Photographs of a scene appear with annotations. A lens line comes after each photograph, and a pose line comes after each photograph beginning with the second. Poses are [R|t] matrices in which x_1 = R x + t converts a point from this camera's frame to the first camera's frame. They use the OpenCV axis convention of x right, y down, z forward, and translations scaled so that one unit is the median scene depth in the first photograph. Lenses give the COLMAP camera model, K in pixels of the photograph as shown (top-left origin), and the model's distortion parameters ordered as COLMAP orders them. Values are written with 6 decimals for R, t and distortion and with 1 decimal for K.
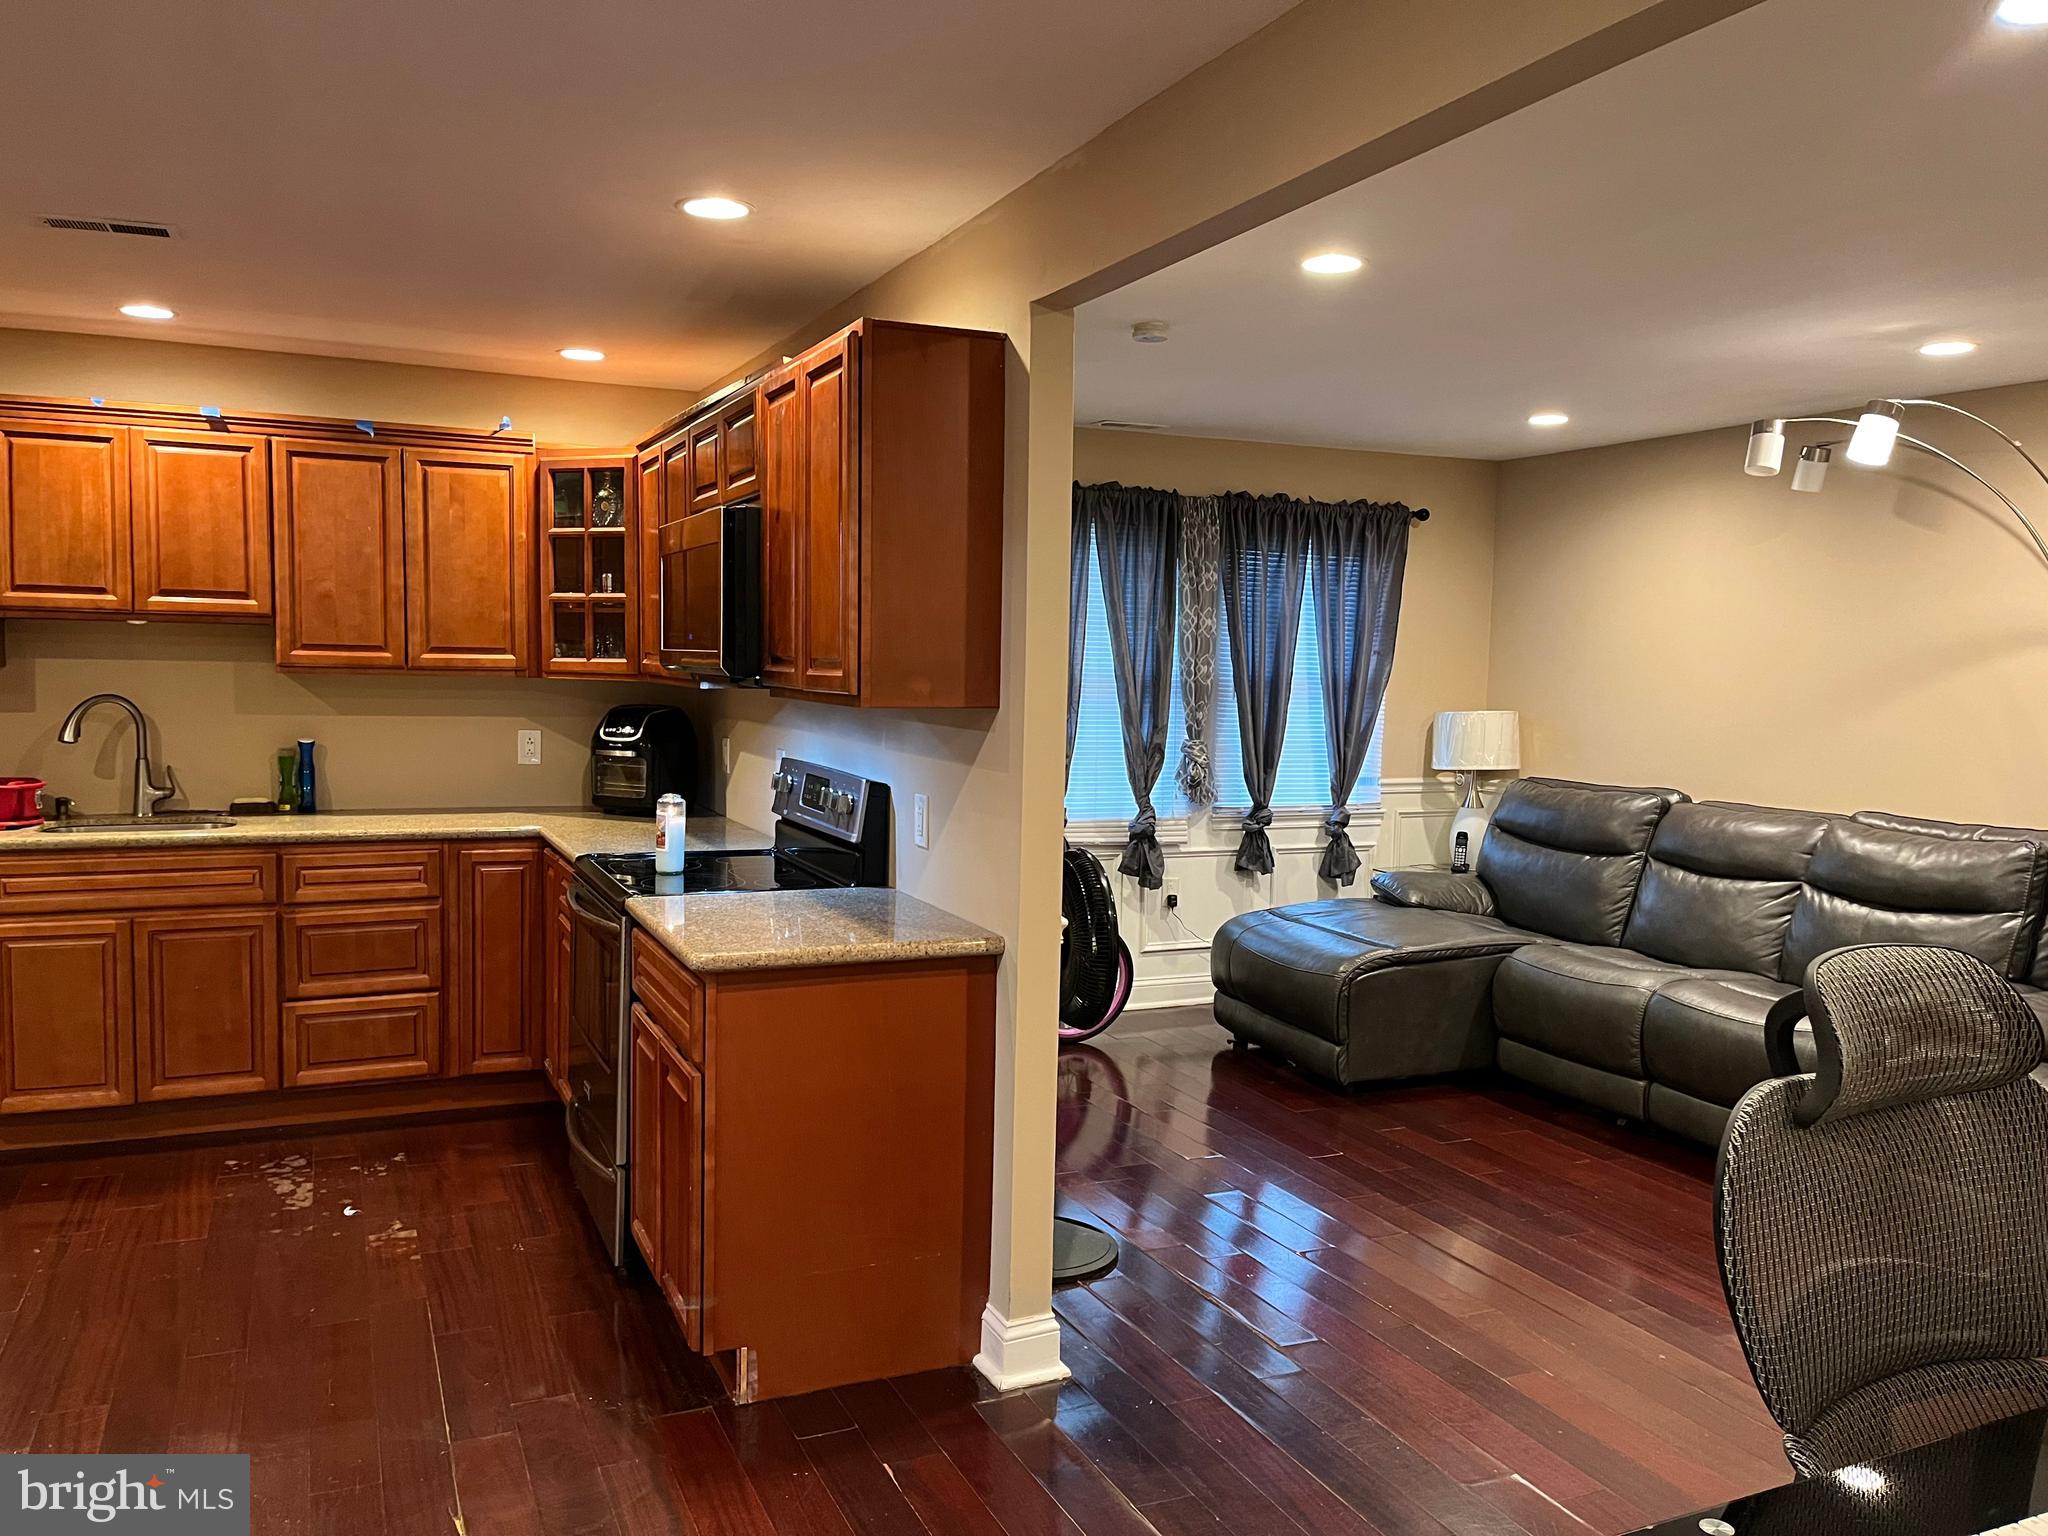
lens RADIAL K [[1541.5, 0, 1011.1], [0, 1541.5, 783.5], [0, 0, 1]] dist [0.062522, -0.069410]
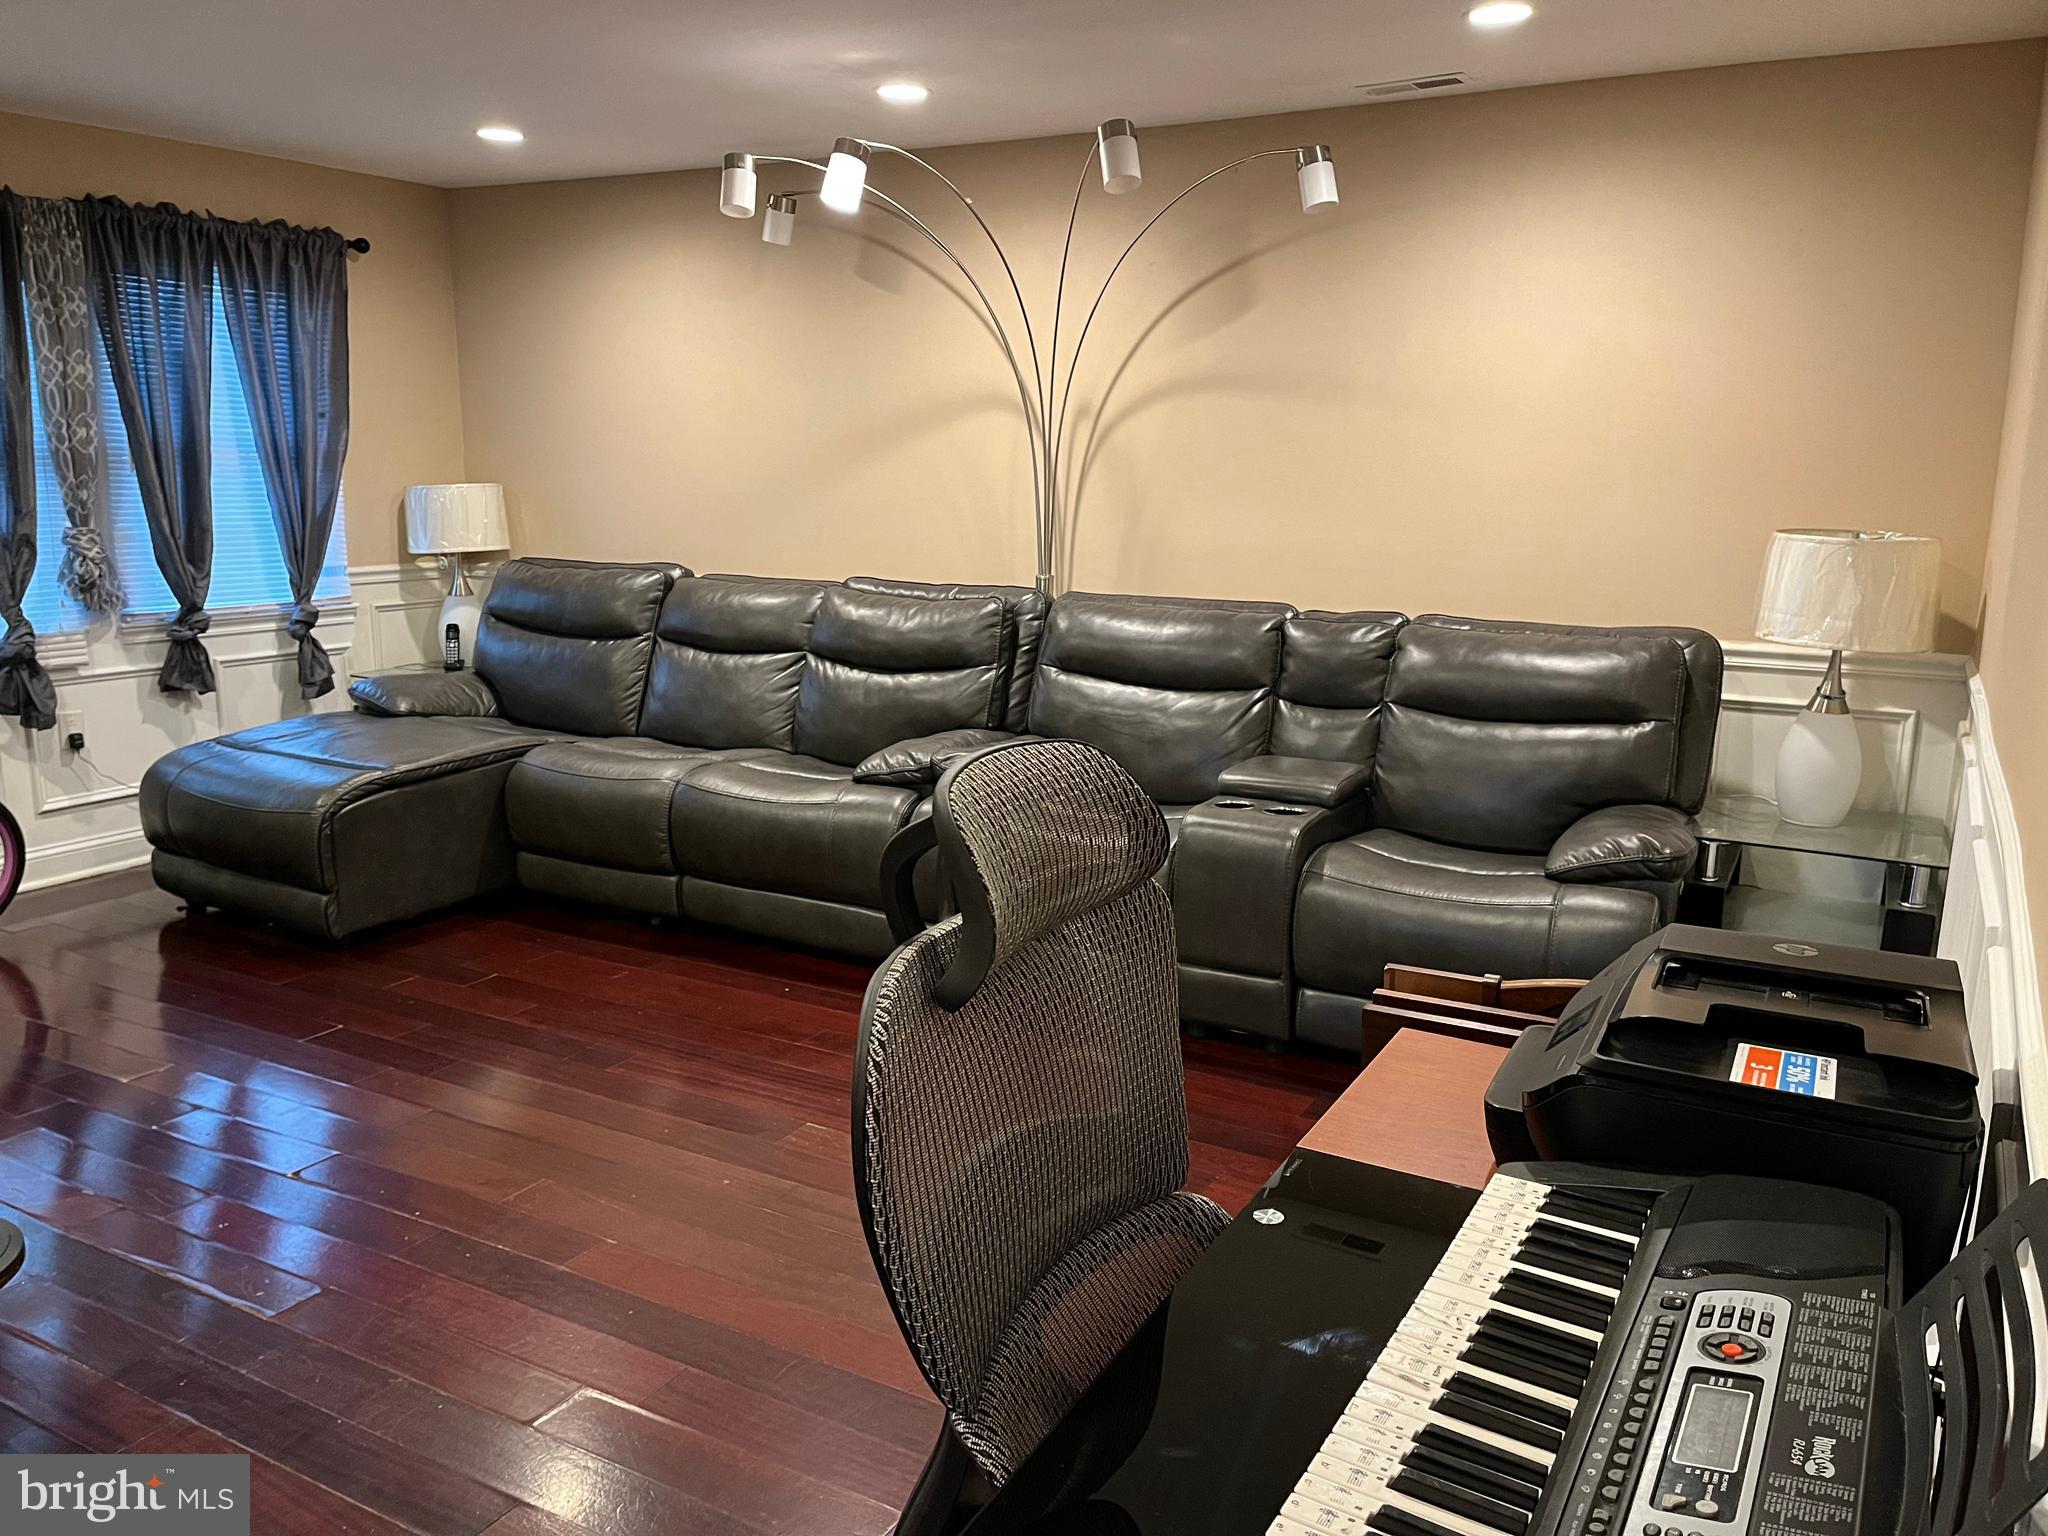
lens RADIAL K [[1541.0, 0, 1038.4], [0, 1541.0, 768.2], [0, 0, 1]] dist [0.083851, -0.125180]
pose [[0.799559, -0.126717, 0.587068, 0.038028], [0.049919, 0.988128, 0.145298, 0.000726], [-0.598510, -0.086868, 0.796392, 0.121587]]
